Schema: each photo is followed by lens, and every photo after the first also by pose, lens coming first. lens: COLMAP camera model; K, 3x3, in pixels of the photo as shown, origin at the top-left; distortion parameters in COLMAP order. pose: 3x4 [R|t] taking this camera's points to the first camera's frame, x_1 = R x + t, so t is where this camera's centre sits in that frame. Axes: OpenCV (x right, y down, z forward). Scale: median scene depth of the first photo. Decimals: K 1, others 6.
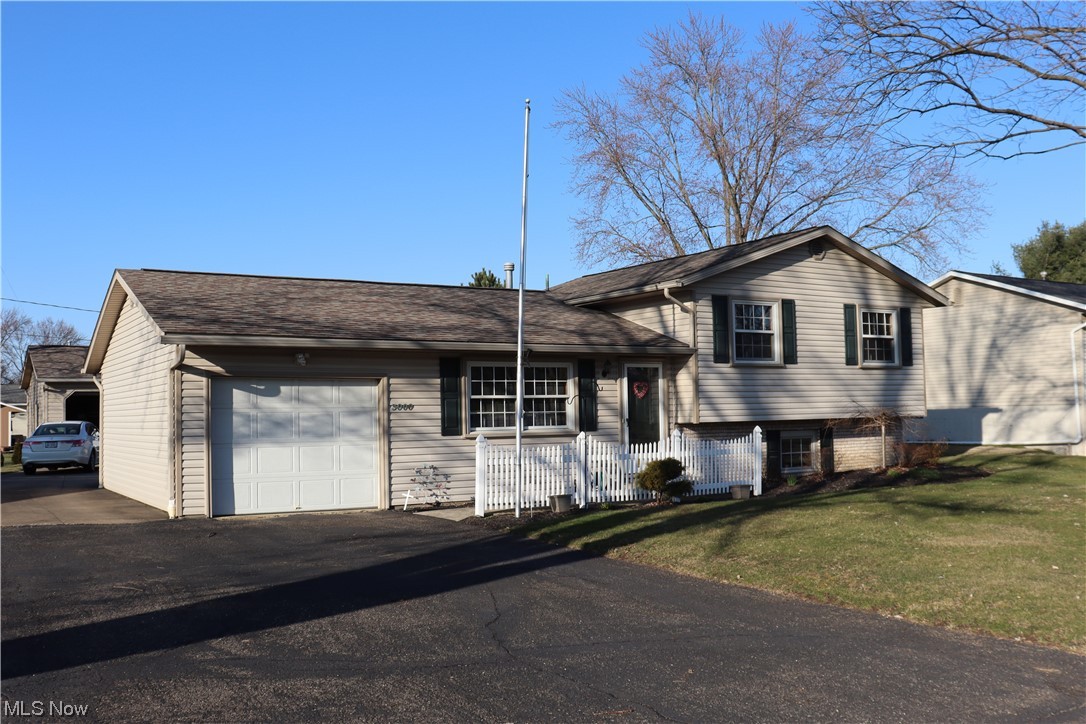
lens RADIAL K [[975.0, 0, 542.7], [0, 975.0, 415.4], [0, 0, 1]] dist [-0.068165, -0.003560]
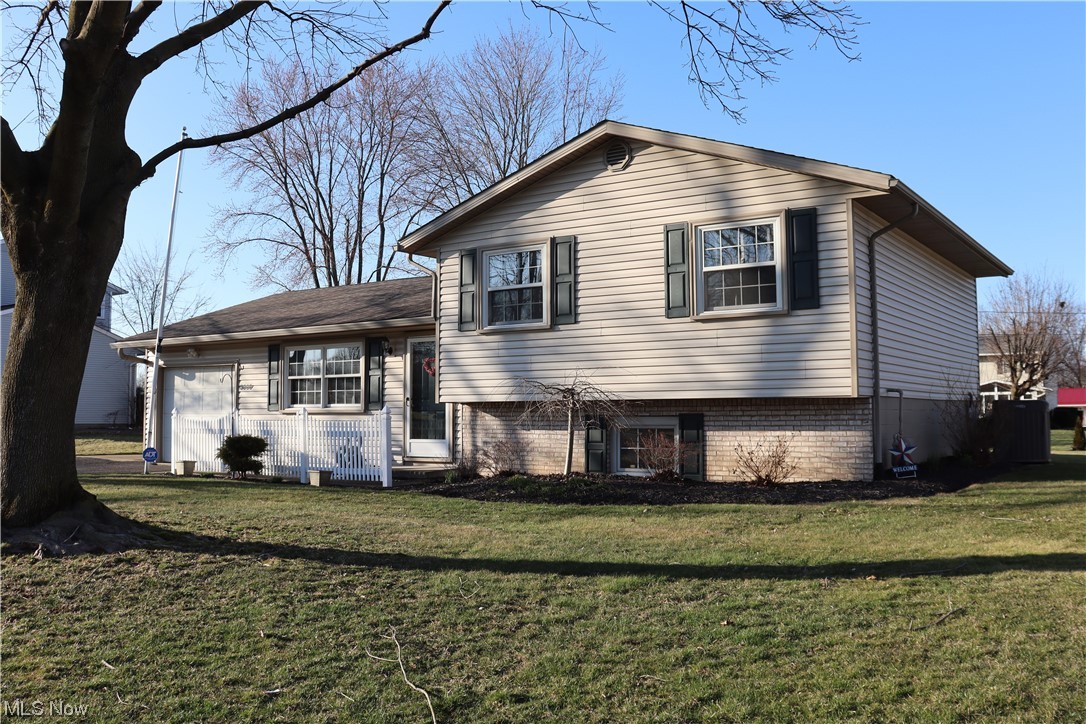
lens RADIAL K [[949.6, 0, 542.9], [0, 949.6, 378.1], [0, 0, 1]] dist [-0.235816, -0.001066]
pose [[0.412953, -0.008113, -0.910716, 0.985311], [0.004059, 0.999967, -0.007067, -0.008737], [0.910744, -0.000778, 0.412972, 0.761975]]
